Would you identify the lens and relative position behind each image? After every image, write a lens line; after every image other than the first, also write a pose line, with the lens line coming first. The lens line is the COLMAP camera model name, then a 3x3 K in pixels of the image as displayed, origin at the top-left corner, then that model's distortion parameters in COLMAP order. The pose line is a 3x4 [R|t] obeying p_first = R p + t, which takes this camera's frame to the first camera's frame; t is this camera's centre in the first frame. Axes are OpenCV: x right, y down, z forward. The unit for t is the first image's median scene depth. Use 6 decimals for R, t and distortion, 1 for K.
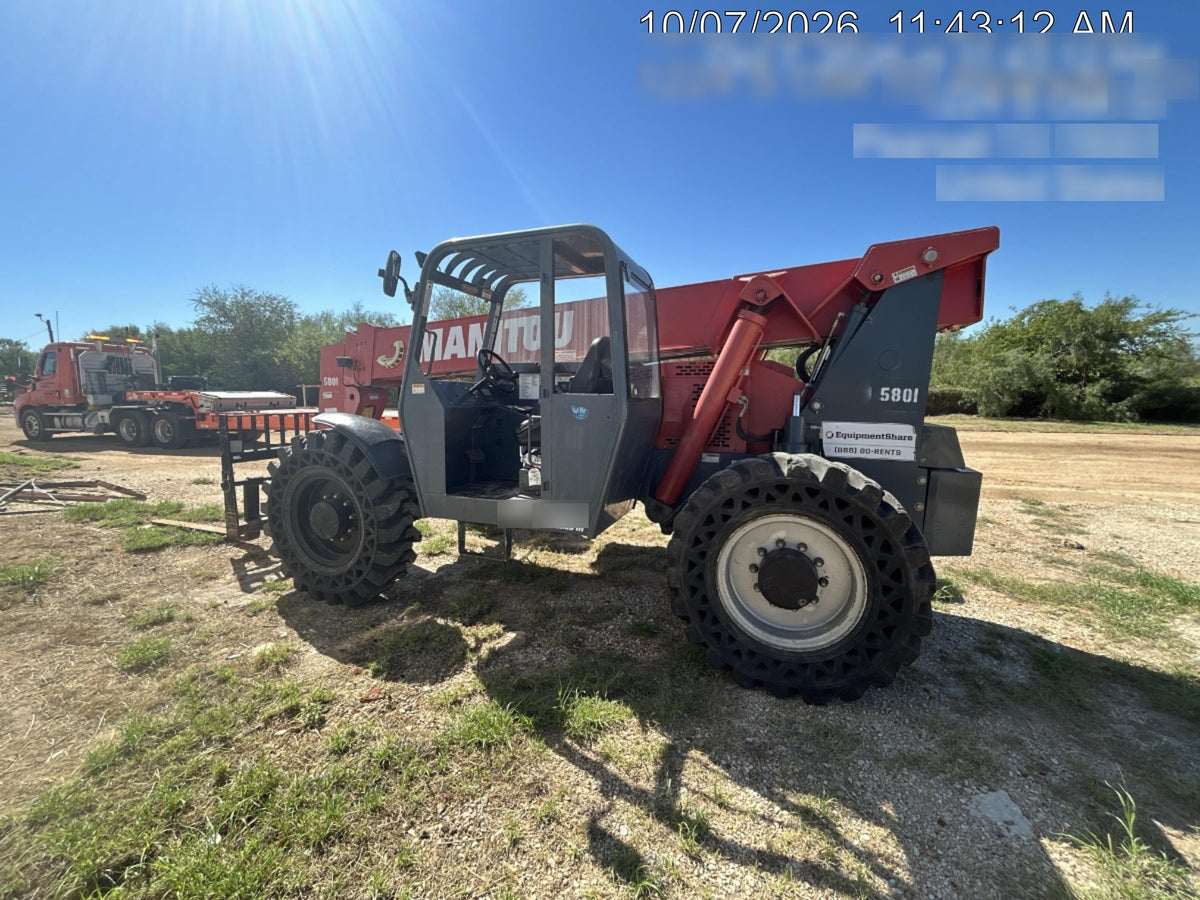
lens RADIAL K [[495.4, 0, 600.0], [0, 495.4, 450.0], [0, 0, 1]] dist [-0.001657, -0.000175]
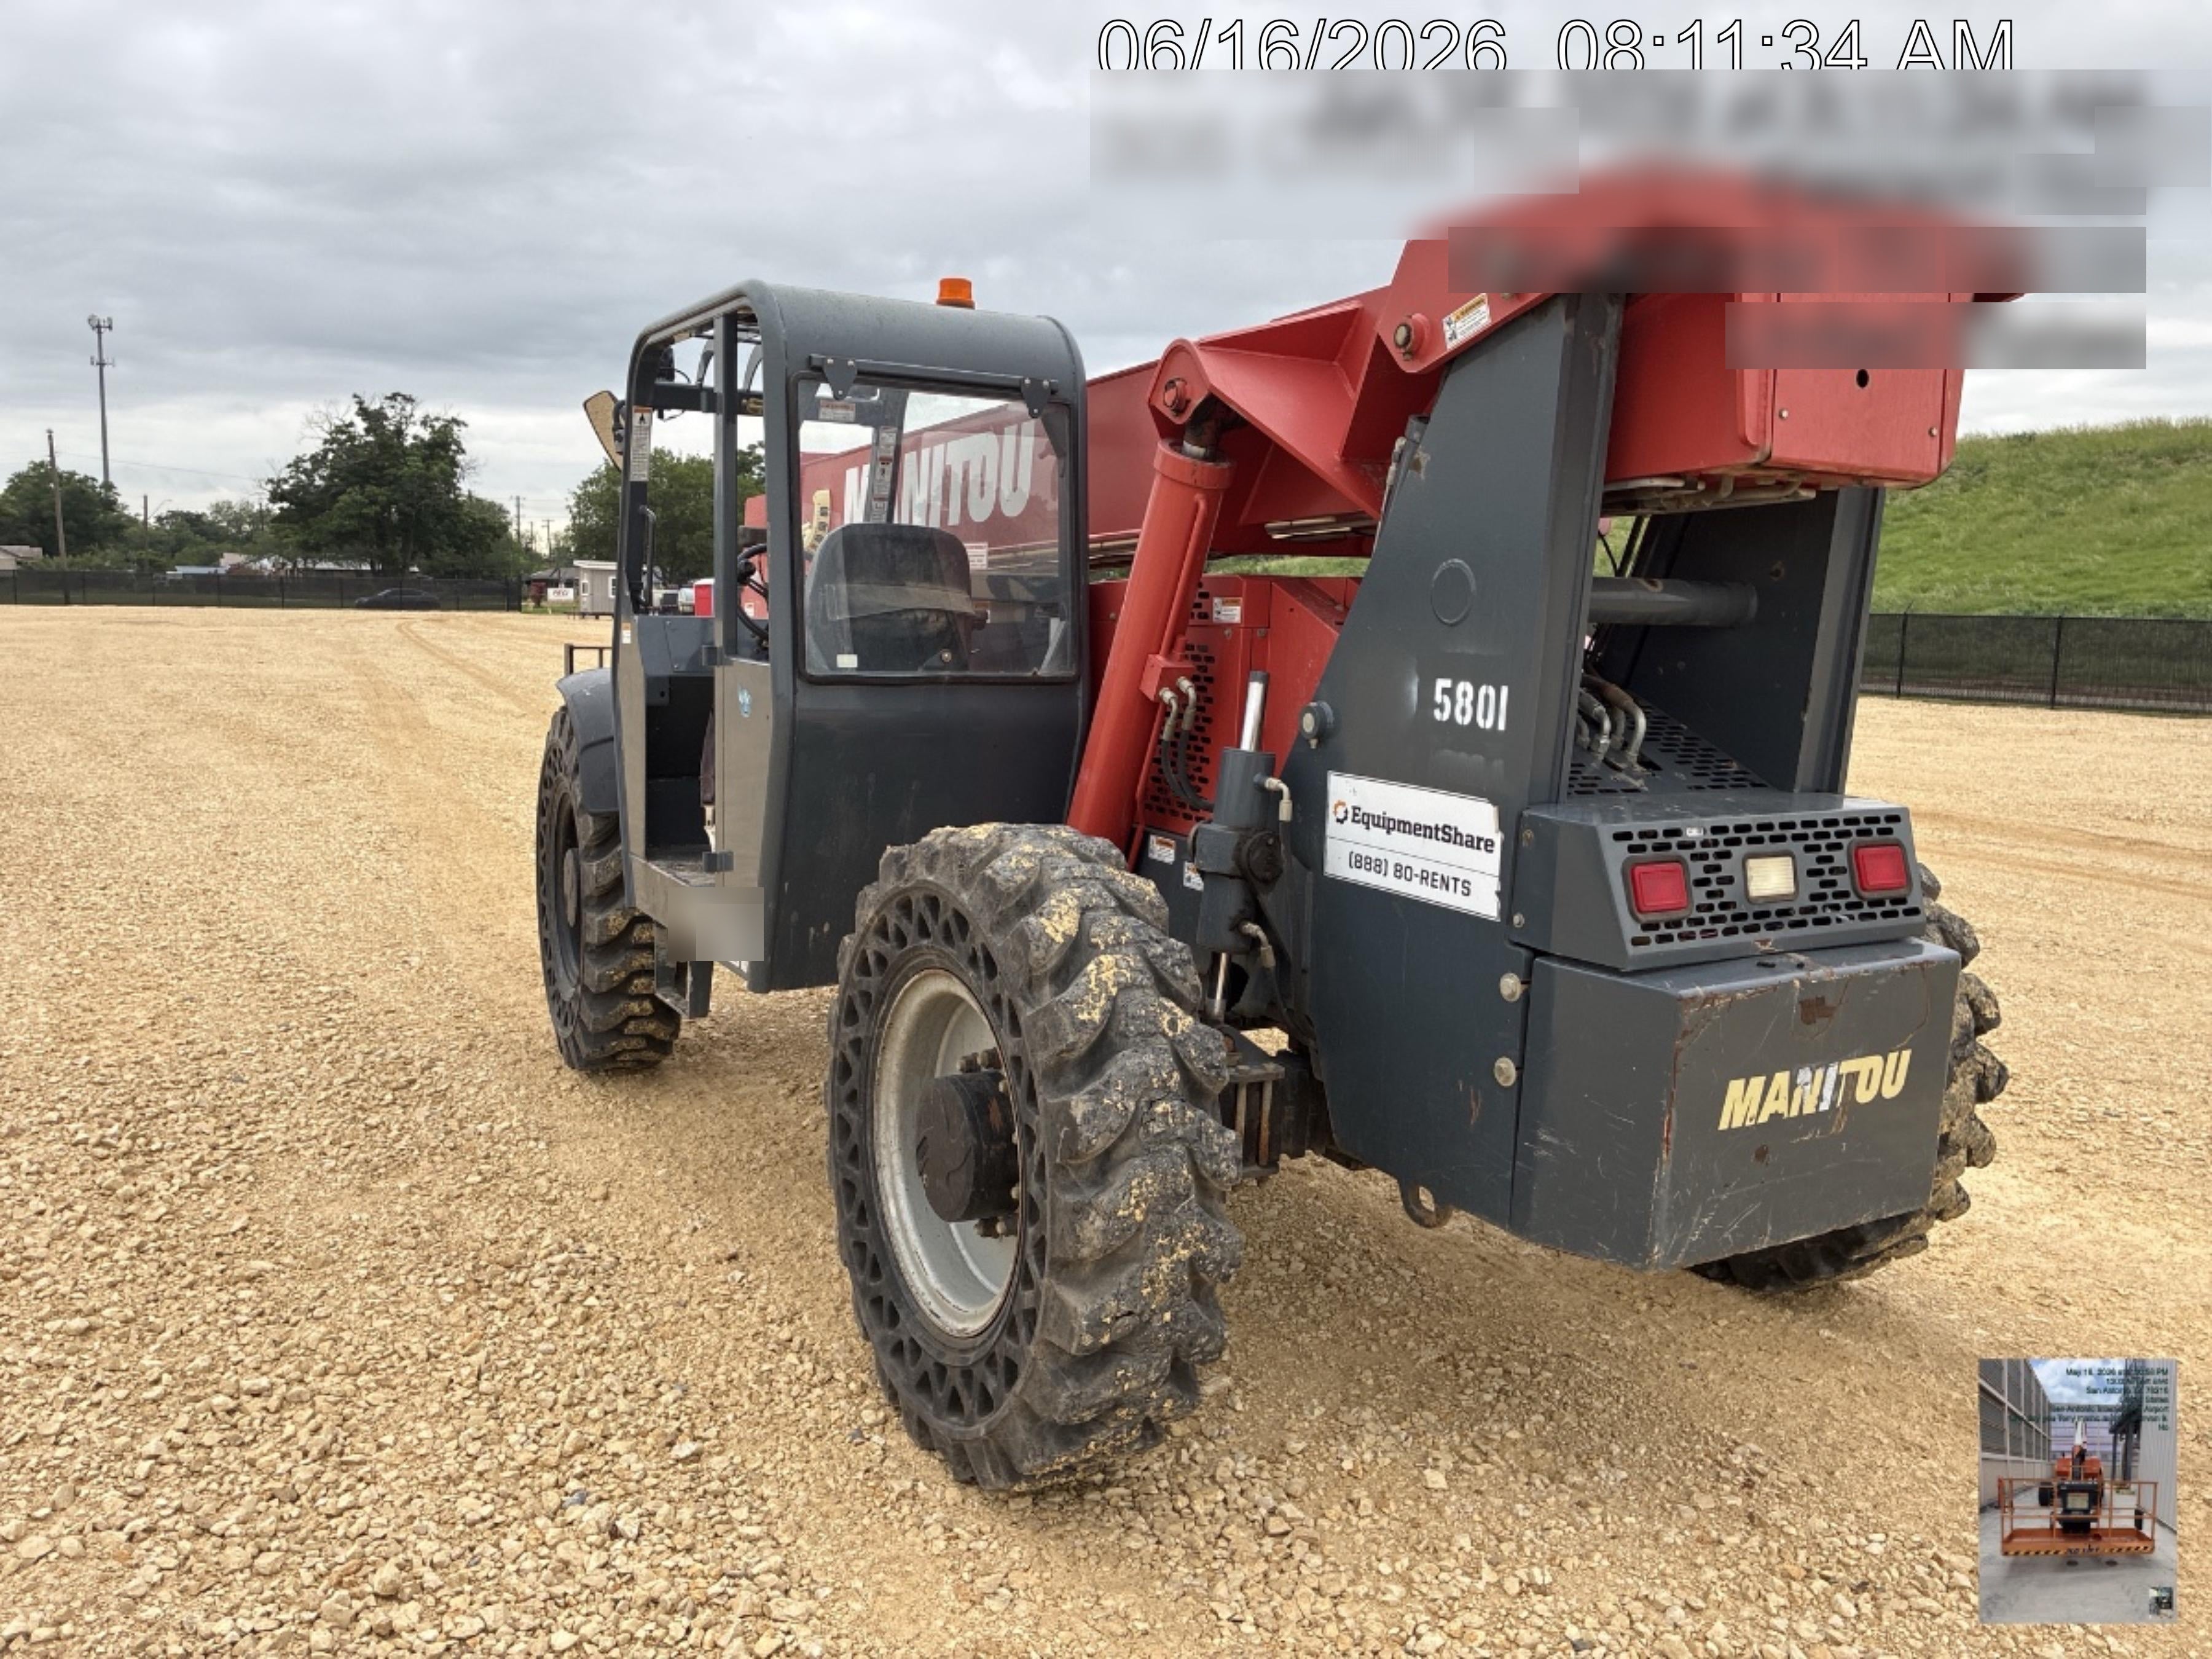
lens RADIAL K [[1674.2, 0, 1106.0], [0, 1674.2, 829.5], [0, 0, 1]] dist [0.016550, 0.001447]
pose [[0.790341, 0.102725, -0.603994, 1.062466], [-0.091236, 0.994585, 0.049772, -0.063566], [0.605836, 0.015769, 0.795433, 0.021054]]
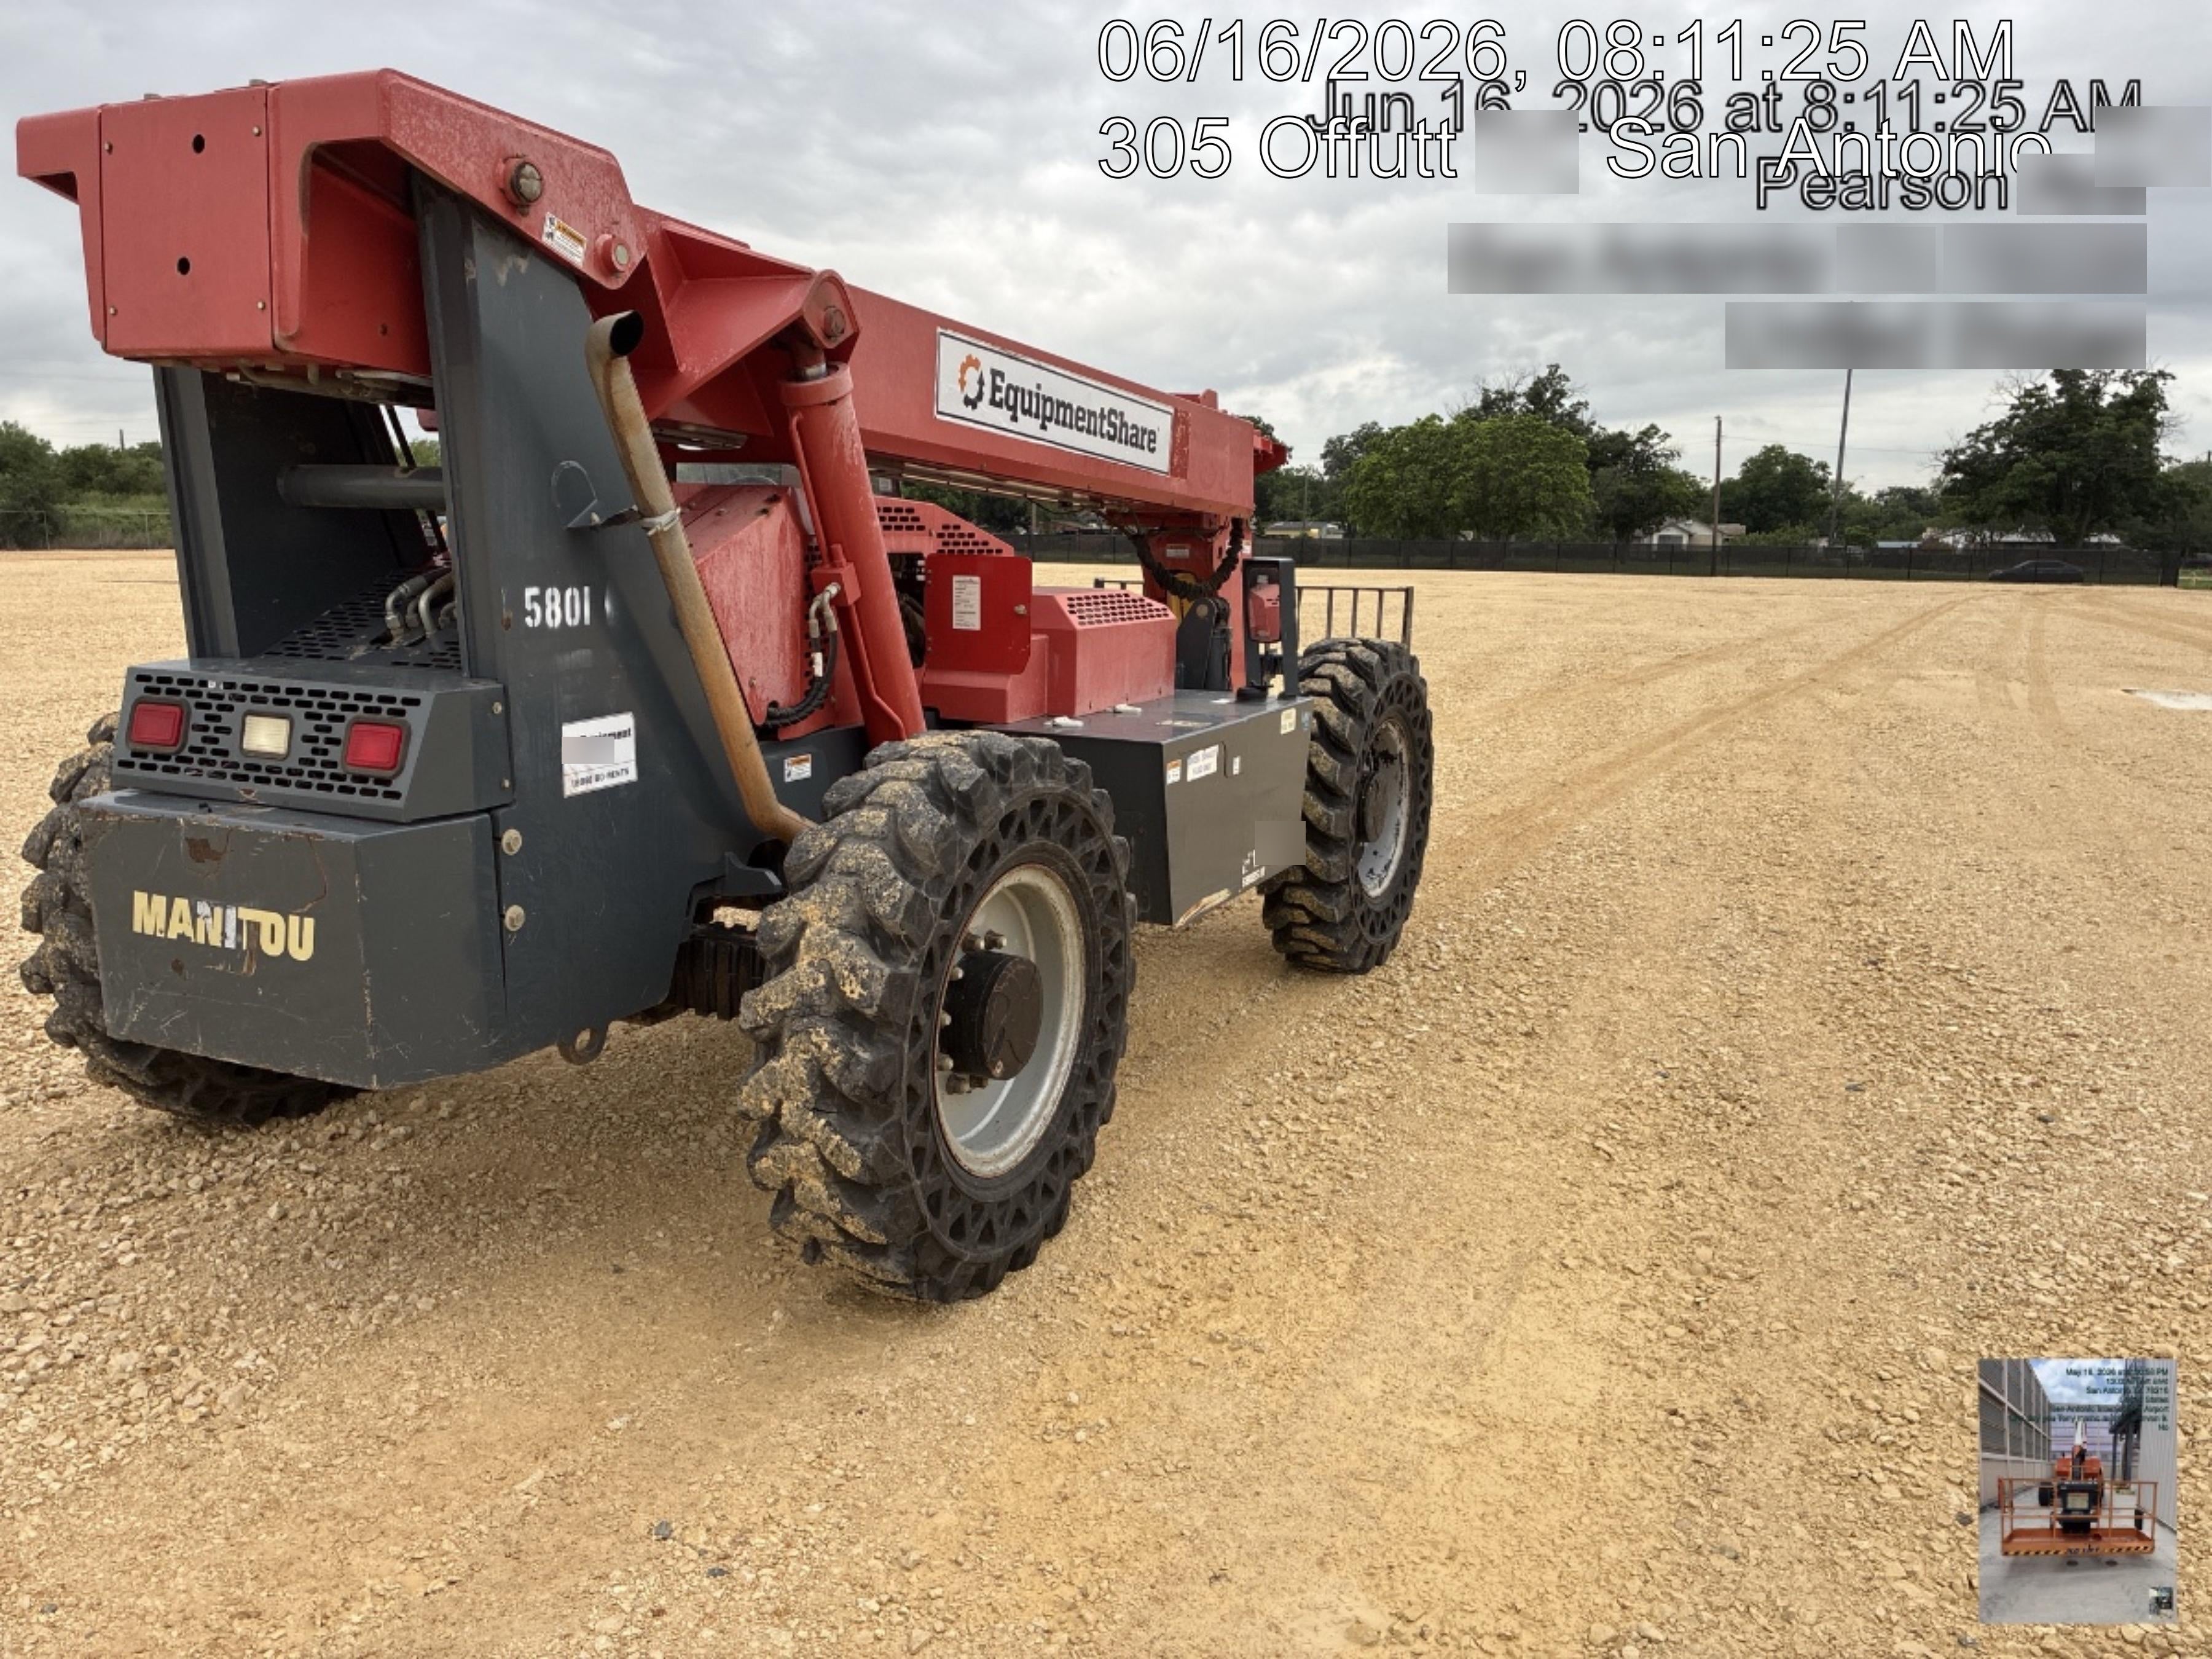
lens RADIAL K [[1679.0, 0, 1095.0], [0, 1679.0, 844.2], [0, 0, 1]] dist [0.023195, -0.014063]
pose [[-0.033966, 0.181179, -0.982863, 1.880648], [-0.130979, 0.974142, 0.184098, -0.232134], [0.990803, 0.134988, -0.009357, 1.676852]]
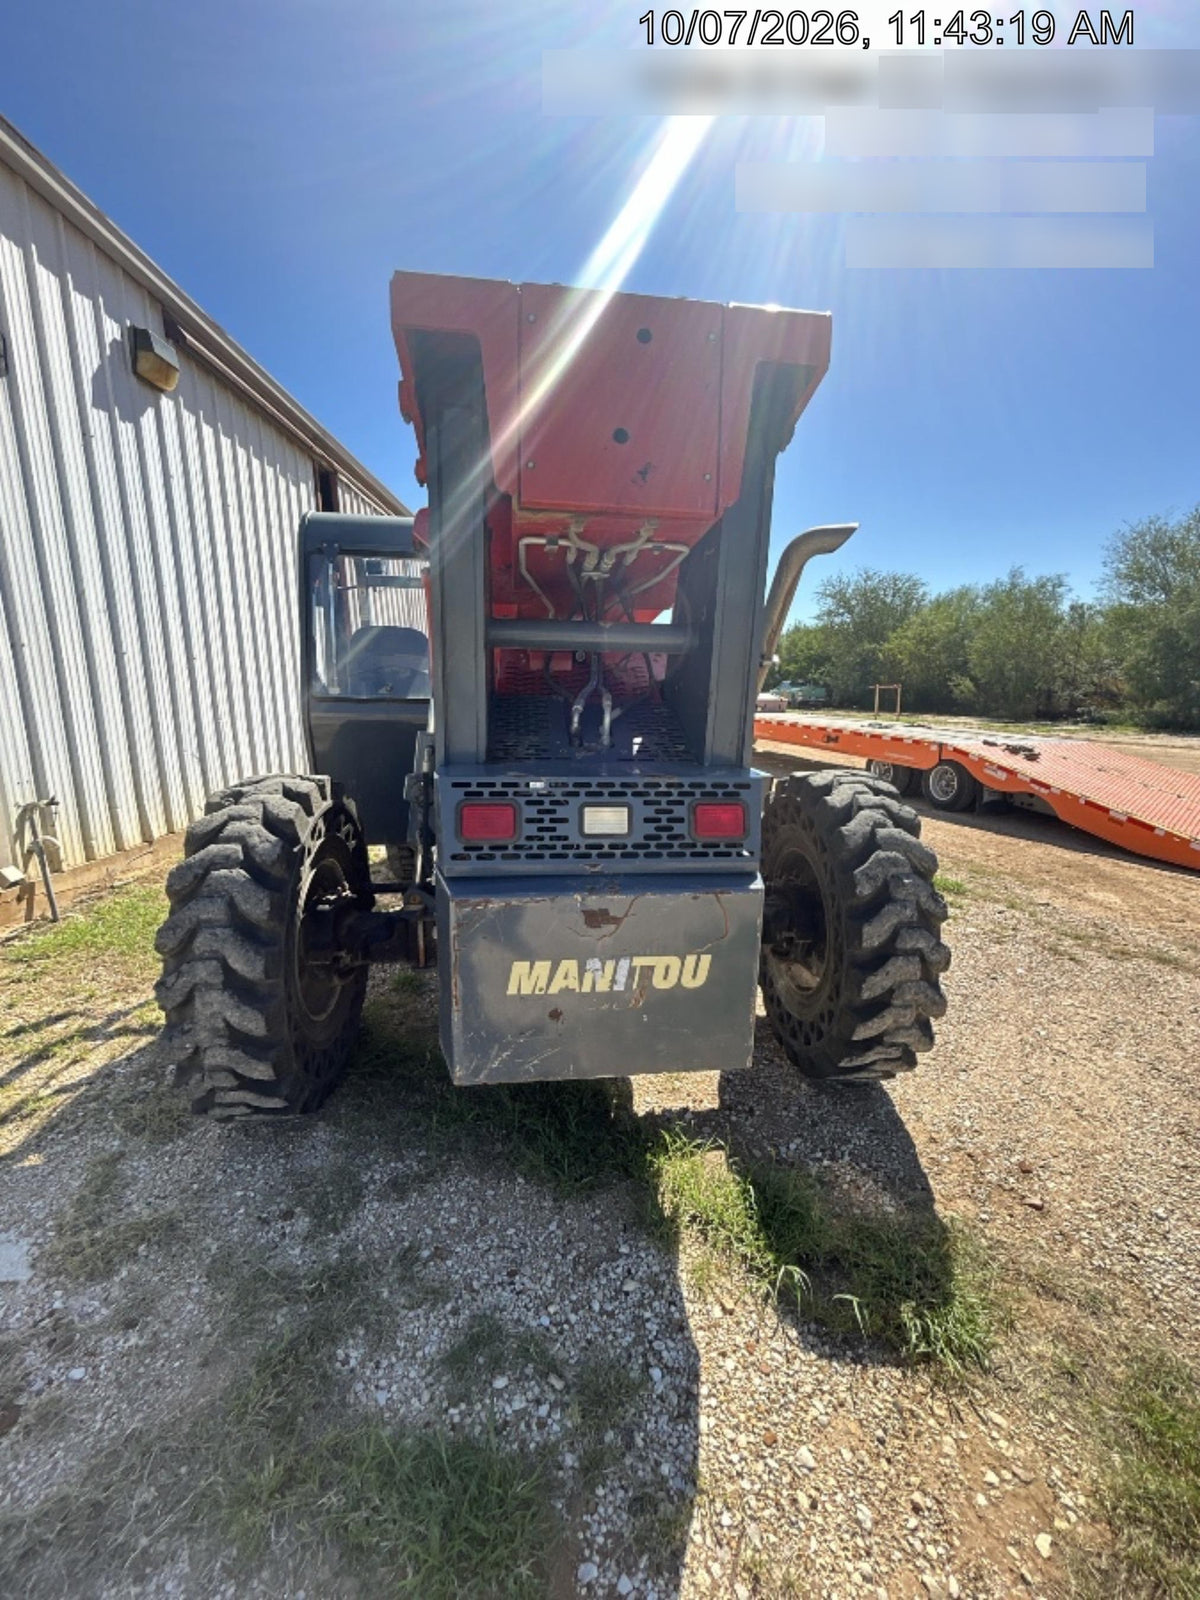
lens RADIAL K [[660.5, 0, 606.3], [0, 660.5, 808.3], [0, 0, 1]] dist [-0.001657, -0.000175]
pose [[0.498953, 0.166972, -0.850392, 1.252418], [-0.114277, 0.985372, 0.126425, -0.103886], [0.859061, 0.034101, 0.510735, 0.804222]]
